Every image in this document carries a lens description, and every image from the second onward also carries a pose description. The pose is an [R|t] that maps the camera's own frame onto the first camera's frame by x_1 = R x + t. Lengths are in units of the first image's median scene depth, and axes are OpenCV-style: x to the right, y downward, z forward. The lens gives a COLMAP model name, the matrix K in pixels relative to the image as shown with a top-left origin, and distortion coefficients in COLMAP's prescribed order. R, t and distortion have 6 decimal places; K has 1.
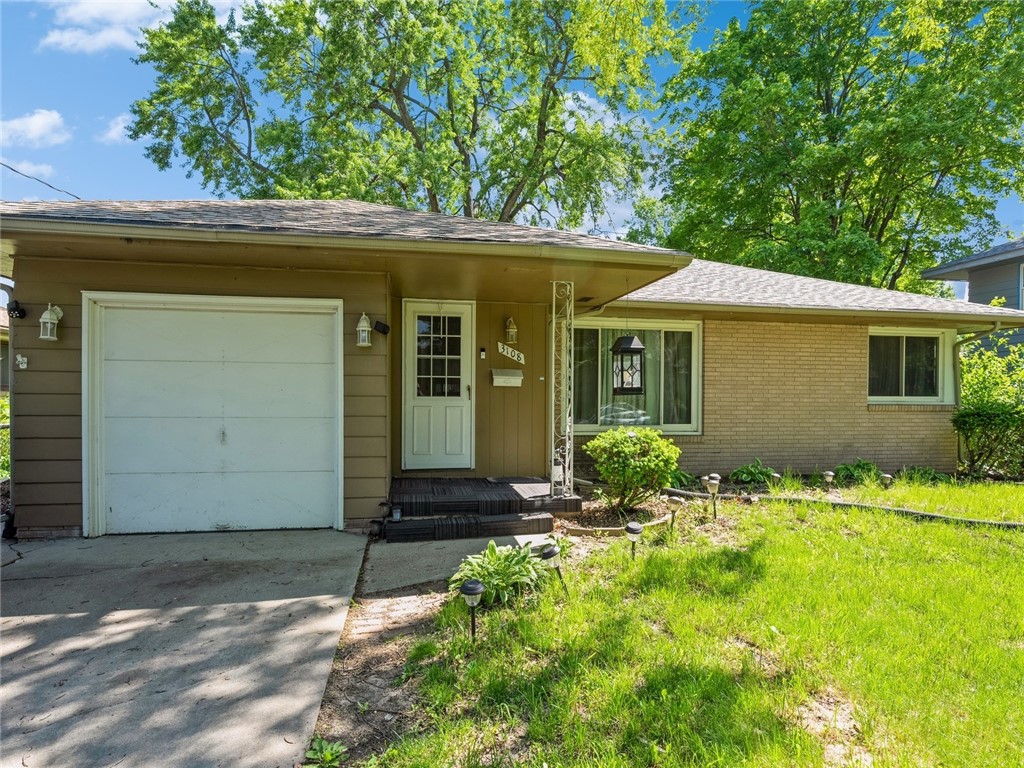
lens RADIAL K [[565.2, 0, 510.5], [0, 565.2, 379.5], [0, 0, 1]] dist [-0.001284, 0.000564]
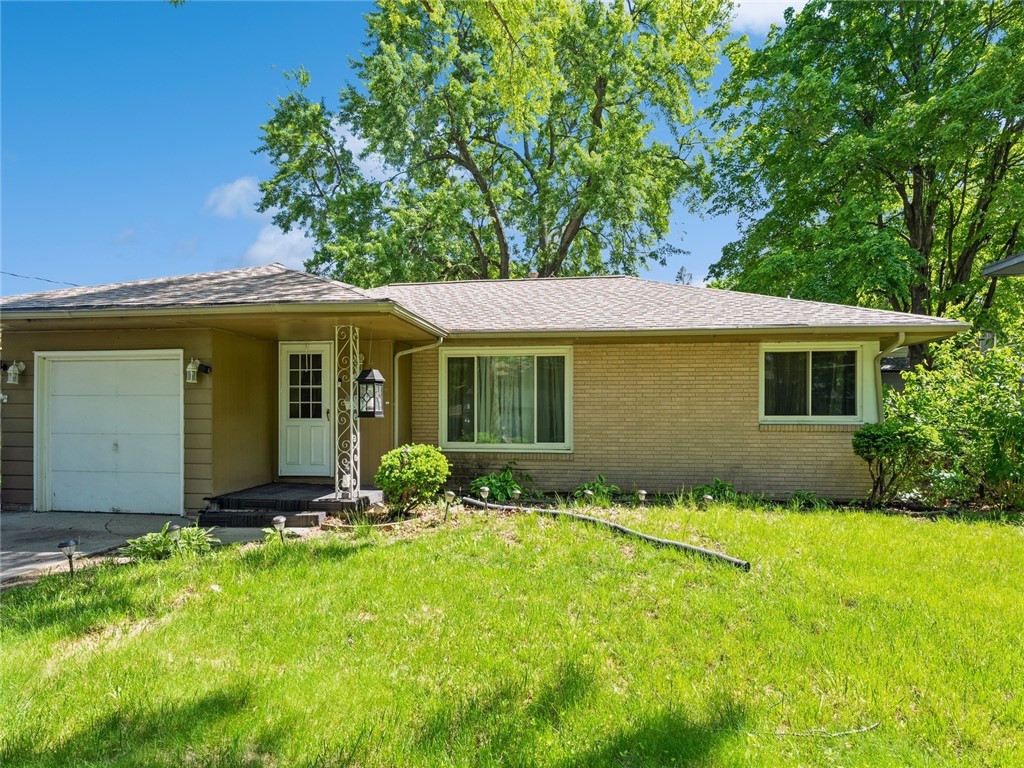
lens RADIAL K [[562.6, 0, 512.5], [0, 562.6, 388.2], [0, 0, 1]] dist [0.000028, 0.000382]
pose [[0.952771, -0.019002, -0.303096, 0.546903], [0.013922, 0.999724, -0.018913, -0.005253], [0.303372, 0.013800, 0.952772, -0.040334]]
